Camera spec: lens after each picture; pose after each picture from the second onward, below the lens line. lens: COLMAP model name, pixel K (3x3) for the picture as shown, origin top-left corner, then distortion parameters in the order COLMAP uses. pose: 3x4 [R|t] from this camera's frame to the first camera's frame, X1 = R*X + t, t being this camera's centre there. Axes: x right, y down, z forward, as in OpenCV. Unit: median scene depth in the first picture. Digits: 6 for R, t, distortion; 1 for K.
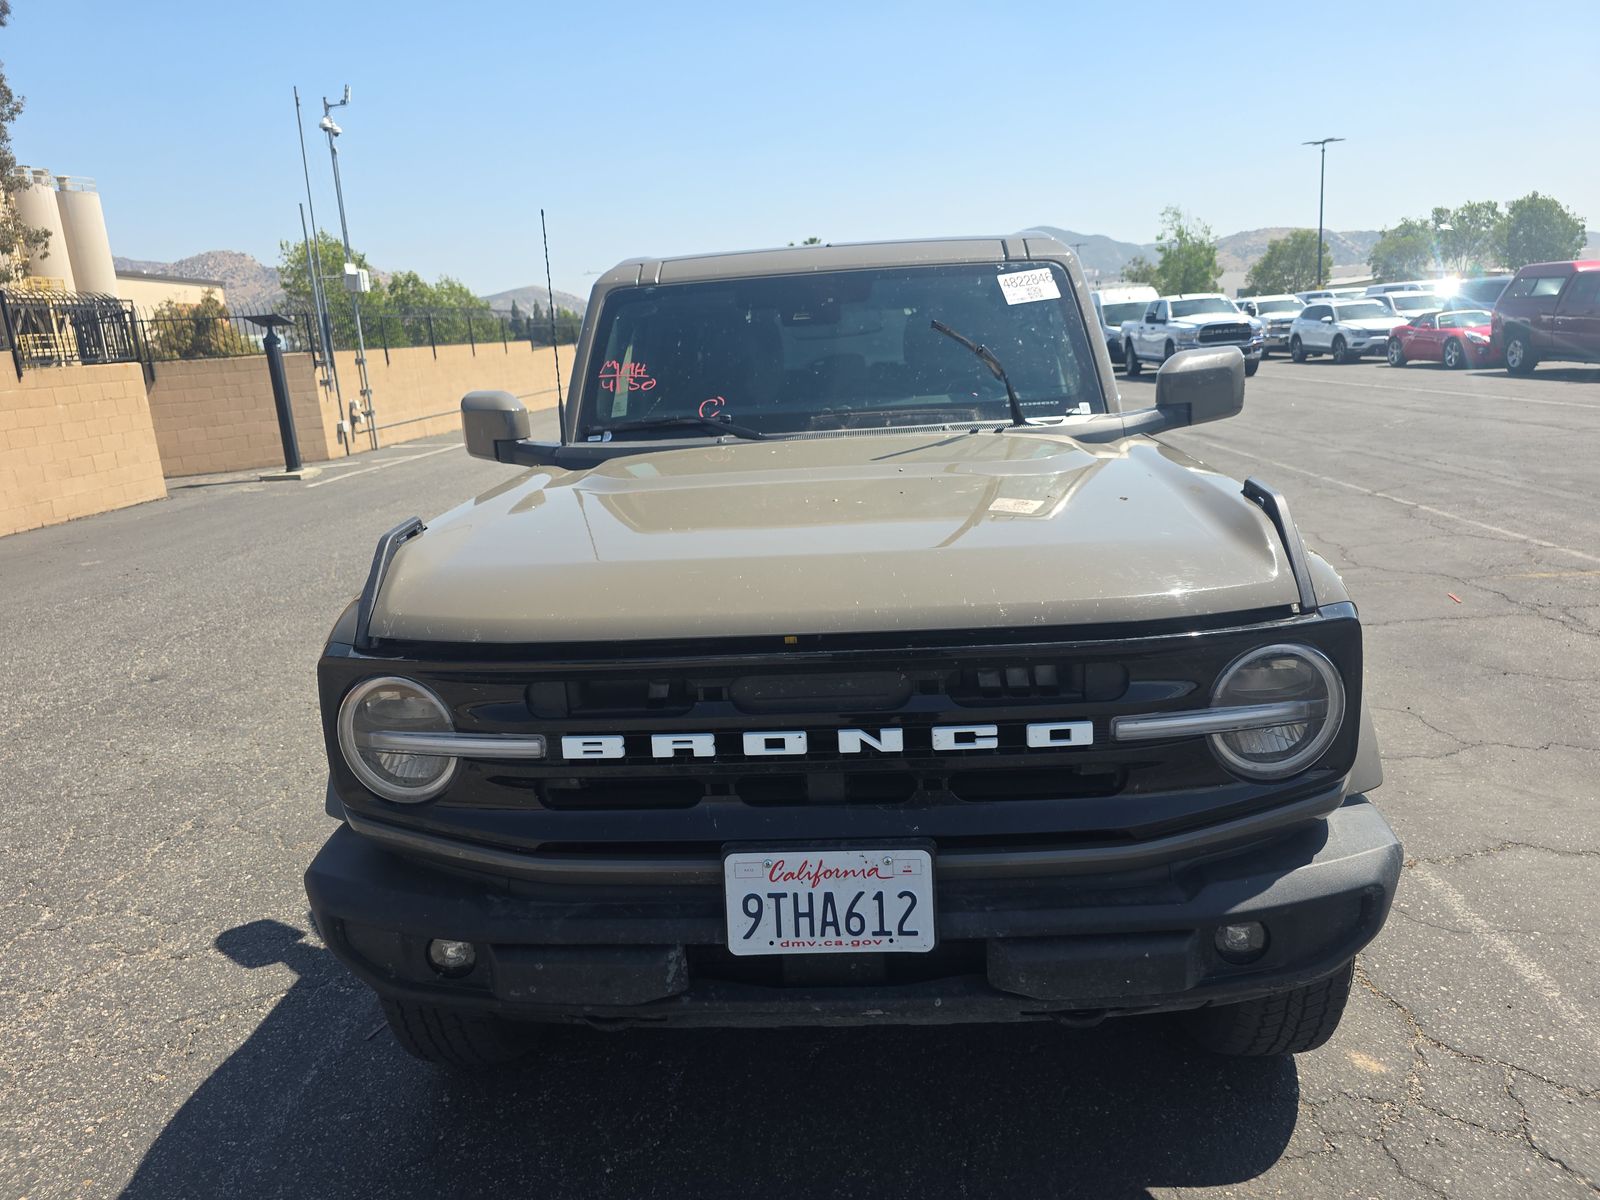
lens RADIAL K [[1089.7, 0, 792.7], [0, 1089.7, 568.8], [0, 0, 1]] dist [0.017315, -0.015413]
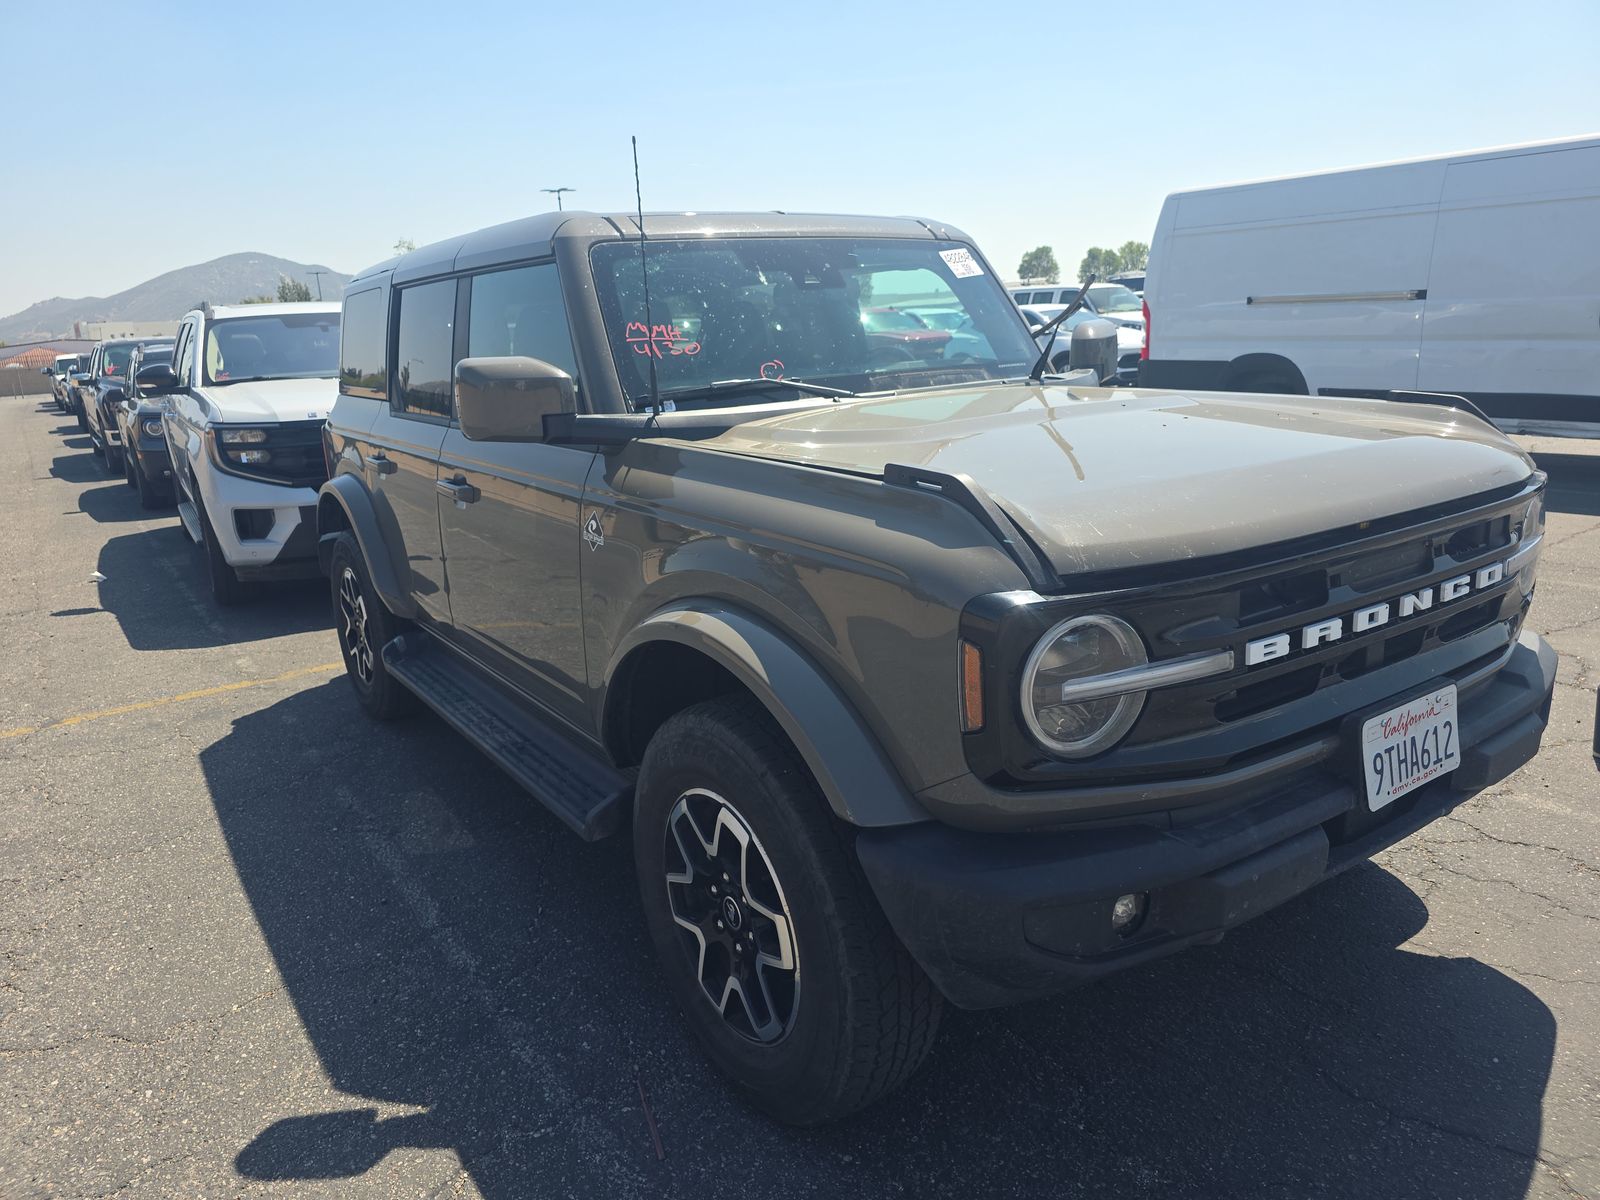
lens RADIAL K [[1089.7, 0, 808.5], [0, 1089.7, 588.7], [0, 0, 1]] dist [0.017315, -0.015413]
pose [[0.789990, -0.124370, 0.600374, -1.124111], [0.132328, 0.990718, 0.031109, 0.019173], [-0.598670, 0.054870, 0.799114, 0.436840]]
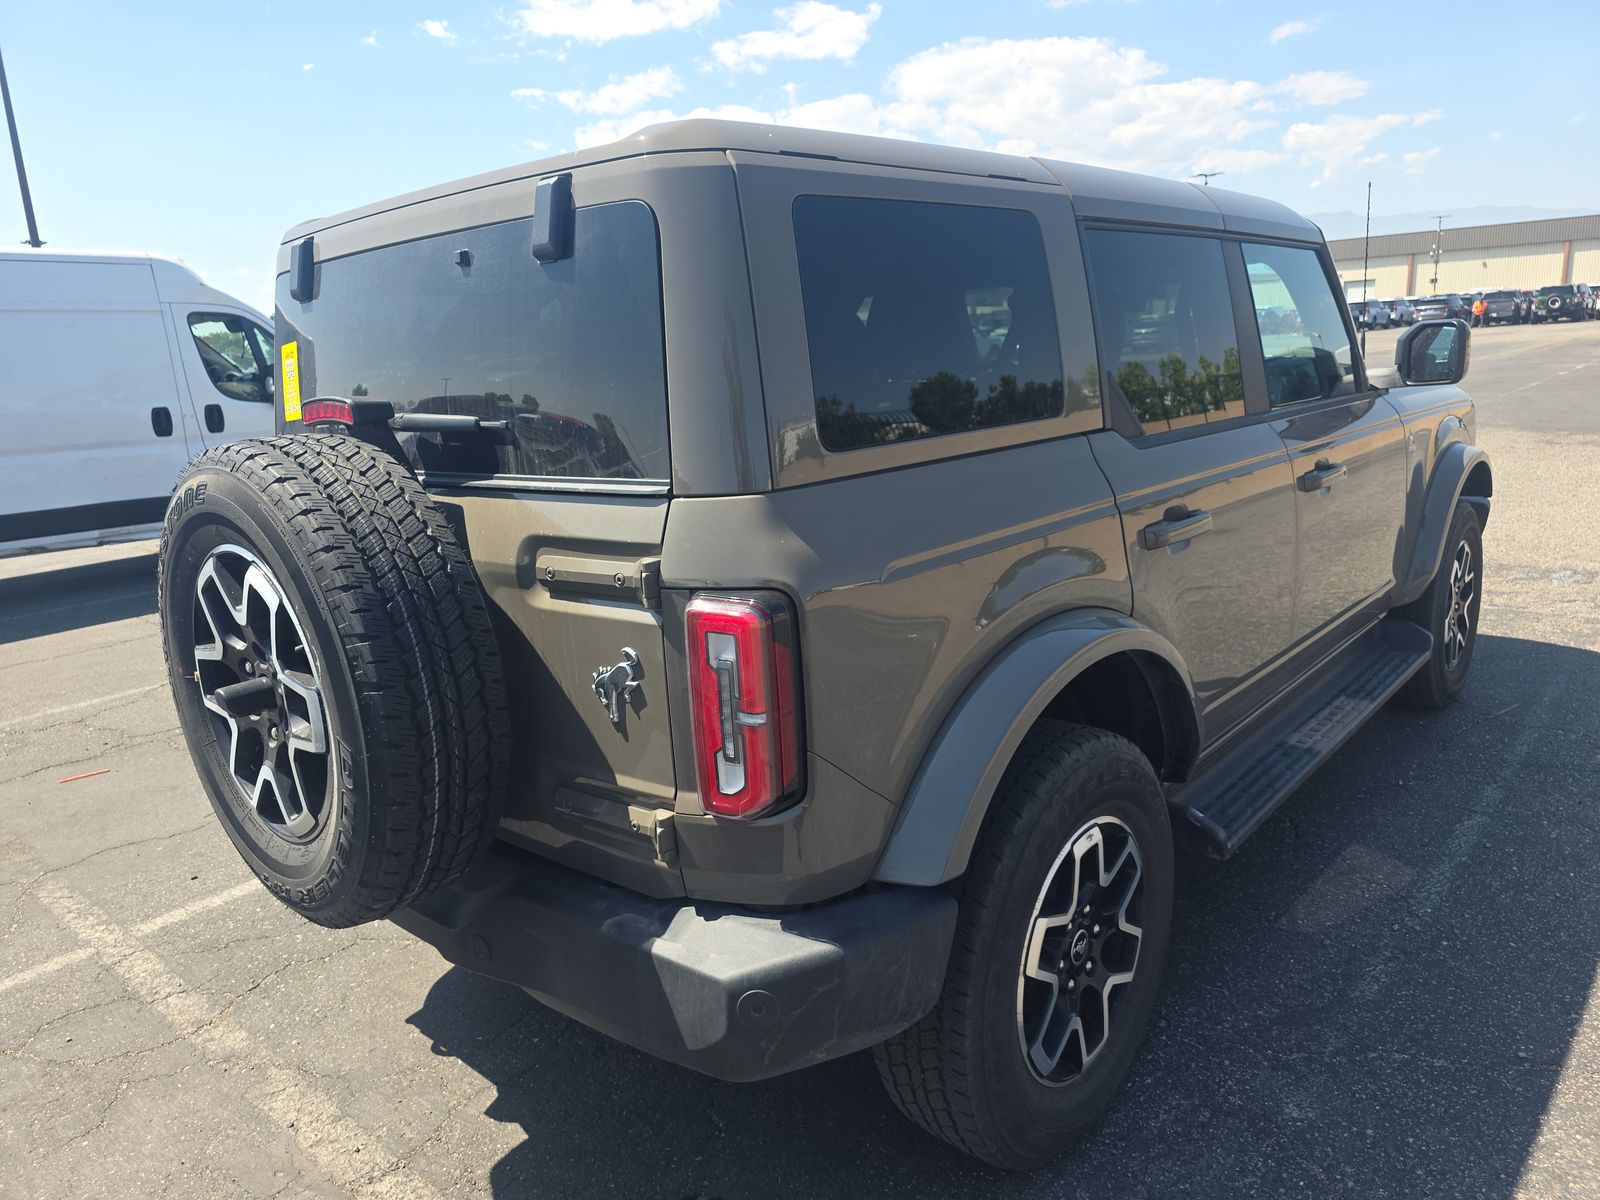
lens RADIAL K [[1089.7, 0, 793.7], [0, 1089.7, 600.3], [0, 0, 1]] dist [0.017315, -0.015413]
pose [[-0.772296, -0.035213, 0.634286, -0.928394], [0.237597, 0.909986, 0.339813, -0.702716], [-0.589158, 0.413141, -0.694412, 3.706381]]
